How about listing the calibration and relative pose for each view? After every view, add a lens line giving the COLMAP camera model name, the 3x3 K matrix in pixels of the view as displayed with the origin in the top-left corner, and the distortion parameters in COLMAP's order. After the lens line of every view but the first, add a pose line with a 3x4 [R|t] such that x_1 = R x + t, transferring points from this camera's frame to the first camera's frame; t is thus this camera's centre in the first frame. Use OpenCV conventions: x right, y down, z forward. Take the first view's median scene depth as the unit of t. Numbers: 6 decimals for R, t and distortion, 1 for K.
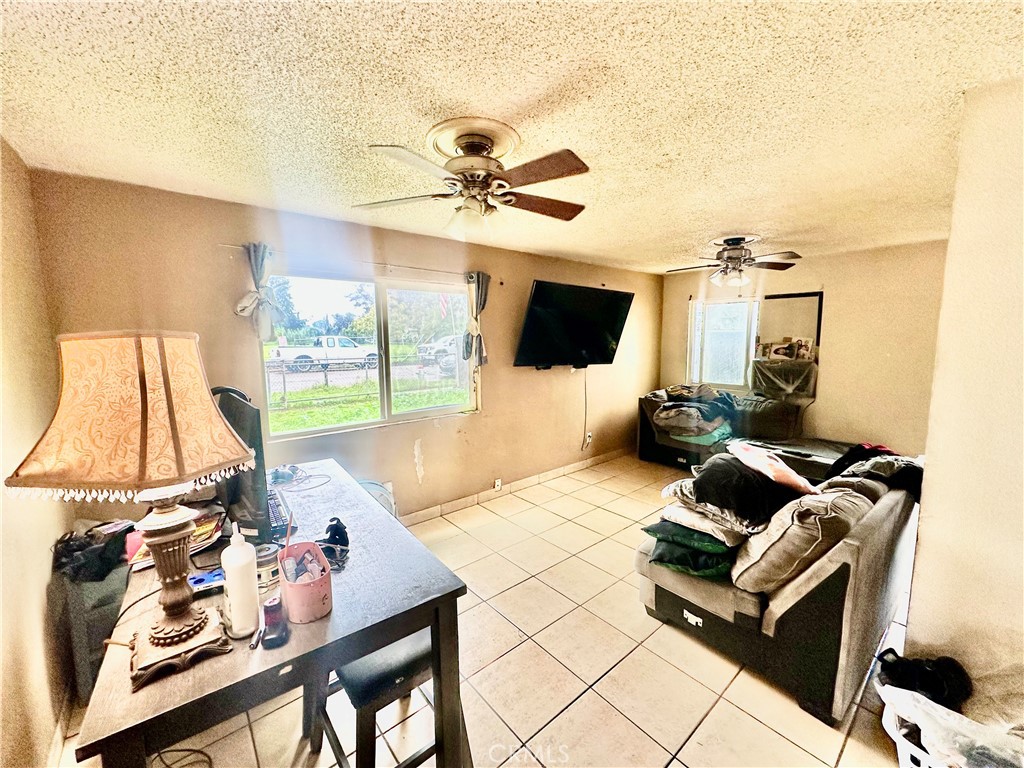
lens RADIAL K [[408.2, 0, 509.2], [0, 408.2, 385.1], [0, 0, 1]] dist [0.000561, 0.000298]
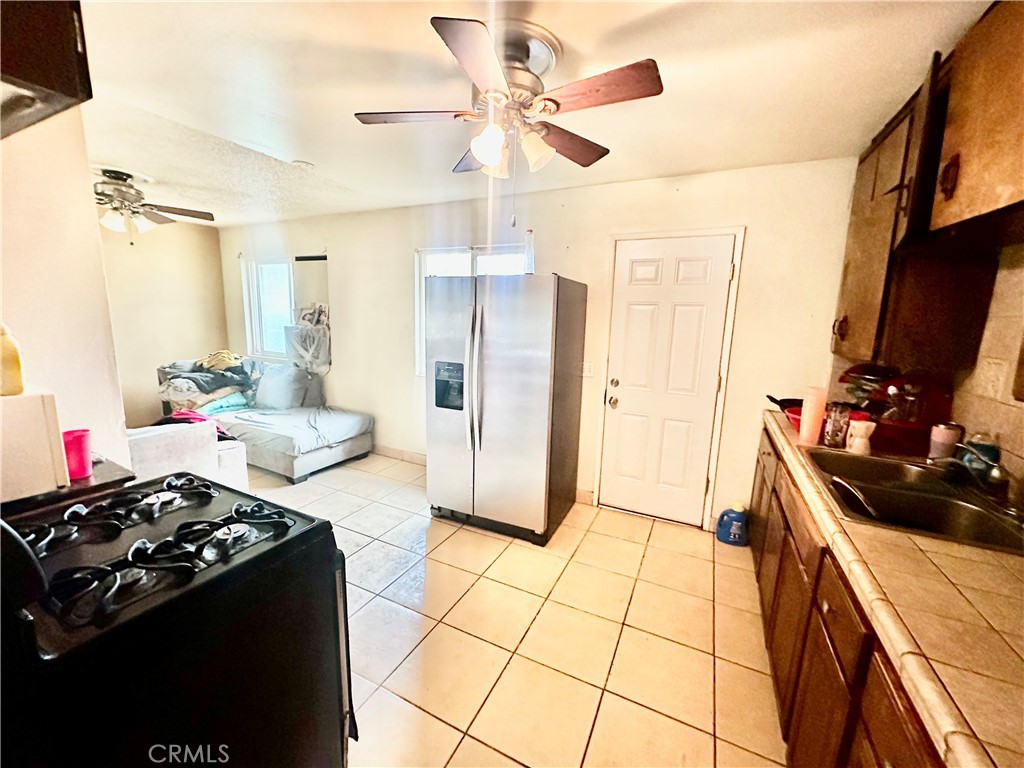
lens RADIAL K [[415.5, 0, 509.0], [0, 415.5, 399.1], [0, 0, 1]] dist [-0.002367, -0.000041]
pose [[0.920145, -0.039268, 0.389603, 0.732834], [0.001850, 0.995384, 0.095956, 0.015959], [-0.391573, -0.087572, 0.915970, -0.094992]]
